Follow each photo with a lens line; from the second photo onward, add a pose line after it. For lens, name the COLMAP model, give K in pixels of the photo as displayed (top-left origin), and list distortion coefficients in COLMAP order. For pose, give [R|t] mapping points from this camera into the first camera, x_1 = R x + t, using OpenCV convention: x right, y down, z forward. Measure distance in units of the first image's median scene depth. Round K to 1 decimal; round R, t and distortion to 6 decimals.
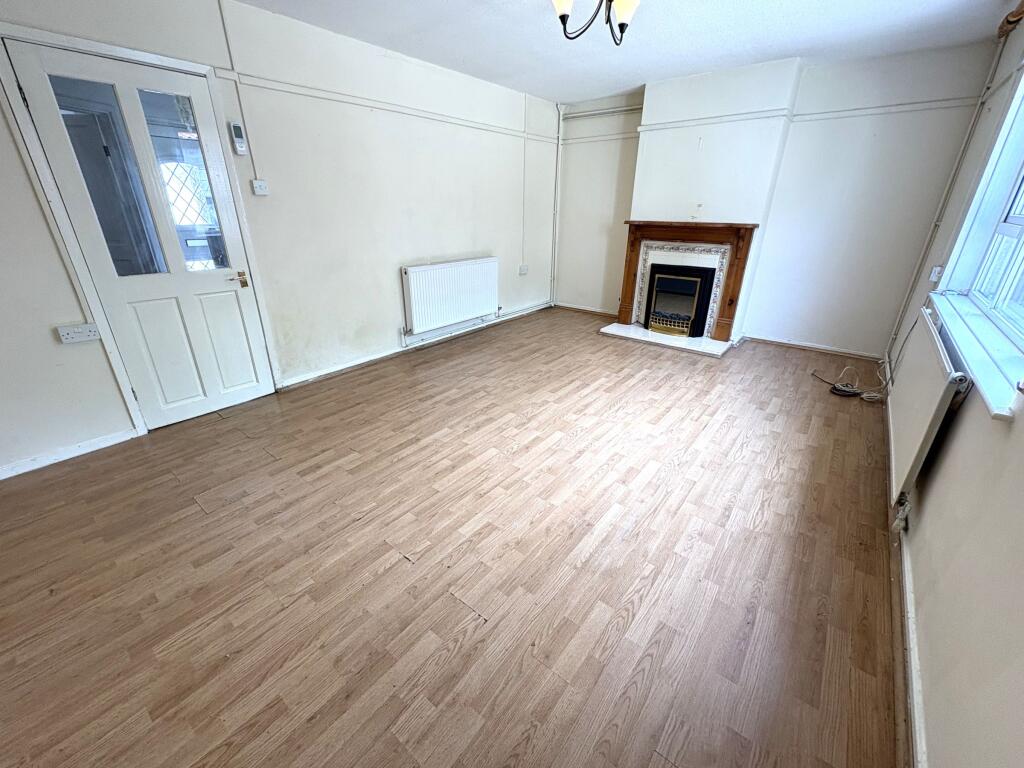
lens RADIAL K [[417.5, 0, 508.8], [0, 417.5, 383.1], [0, 0, 1]] dist [0.001049, -0.000087]
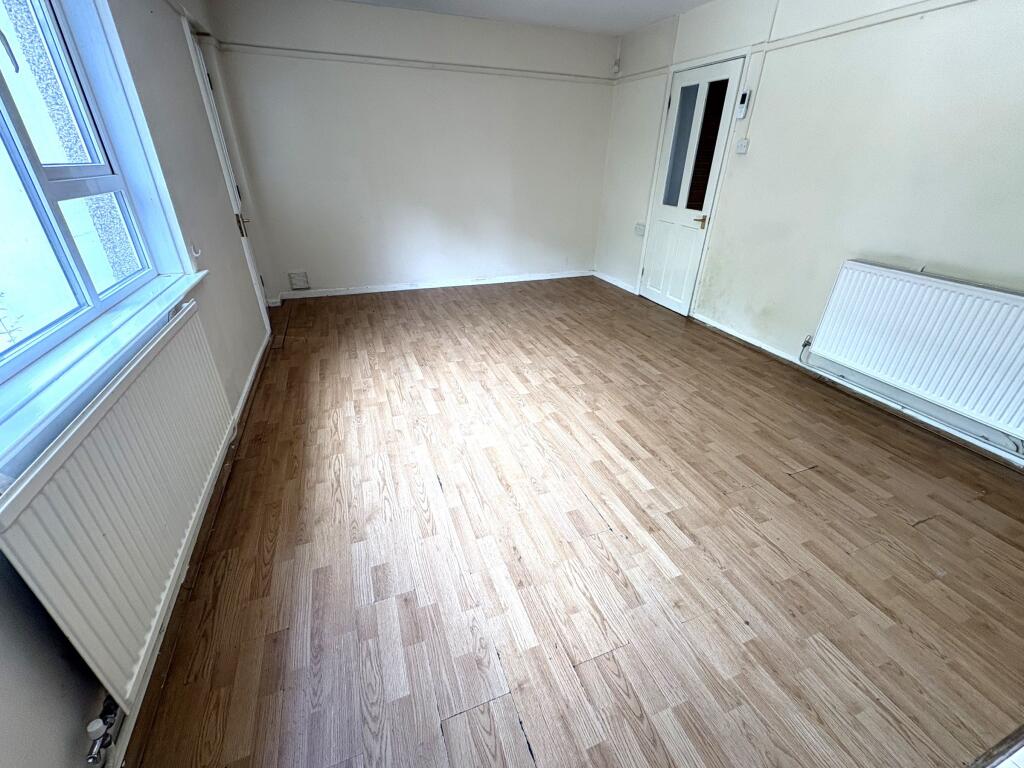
lens RADIAL K [[417.5, 0, 509.6], [0, 417.5, 376.5], [0, 0, 1]] dist [0.001049, -0.000087]
pose [[-0.502514, 0.392987, -0.770091, 0.842804], [-0.355133, 0.718284, 0.598287, -0.465045], [0.788264, 0.574133, -0.221385, 1.091957]]
